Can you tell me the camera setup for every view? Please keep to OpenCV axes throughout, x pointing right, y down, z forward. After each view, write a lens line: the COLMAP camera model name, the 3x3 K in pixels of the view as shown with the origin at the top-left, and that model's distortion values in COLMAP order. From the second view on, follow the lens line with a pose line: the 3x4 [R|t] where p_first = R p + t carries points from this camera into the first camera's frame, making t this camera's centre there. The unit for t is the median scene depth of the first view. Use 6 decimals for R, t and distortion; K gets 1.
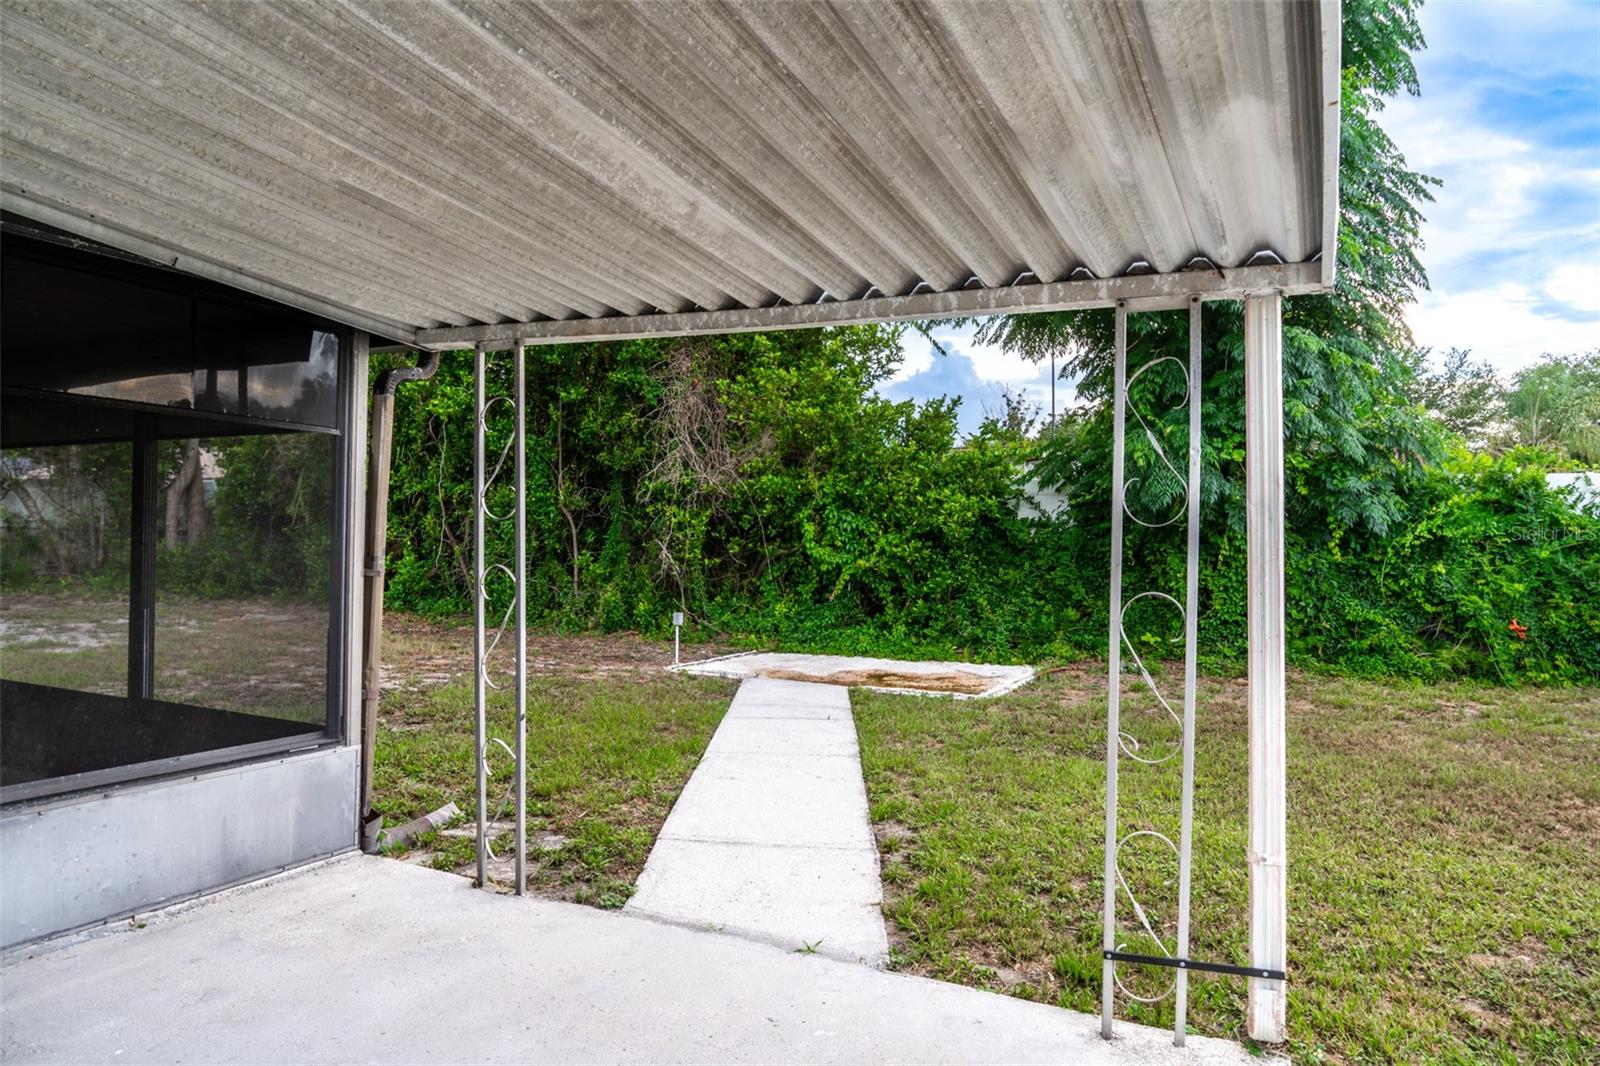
lens RADIAL K [[1100.4, 0, 800.0], [0, 1100.4, 533.0], [0, 0, 1]] dist [-0.004000, 0.001699]
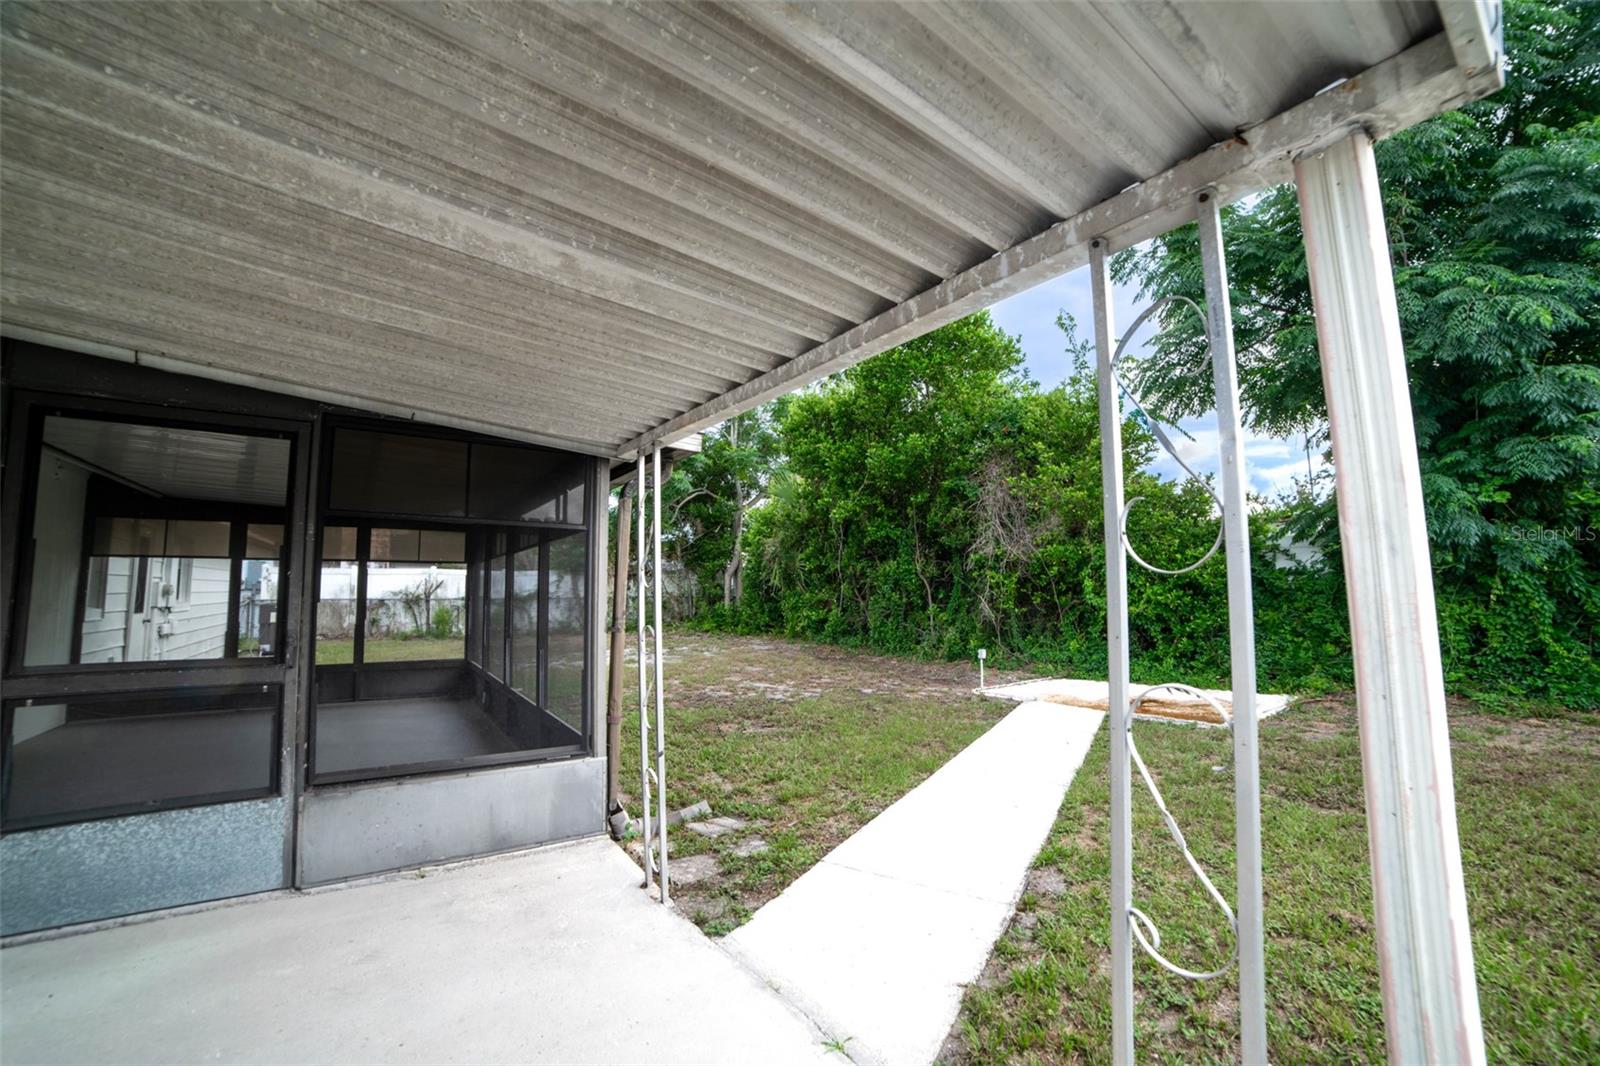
lens RADIAL K [[667.4, 0, 800.0], [0, 667.4, 533.0], [0, 0, 1]] dist [-0.106541, 0.038988]
pose [[0.877068, -0.067486, -0.475602, 0.081773], [0.025768, 0.995266, -0.093706, 0.000106], [0.479674, 0.069931, 0.874655, 0.152580]]
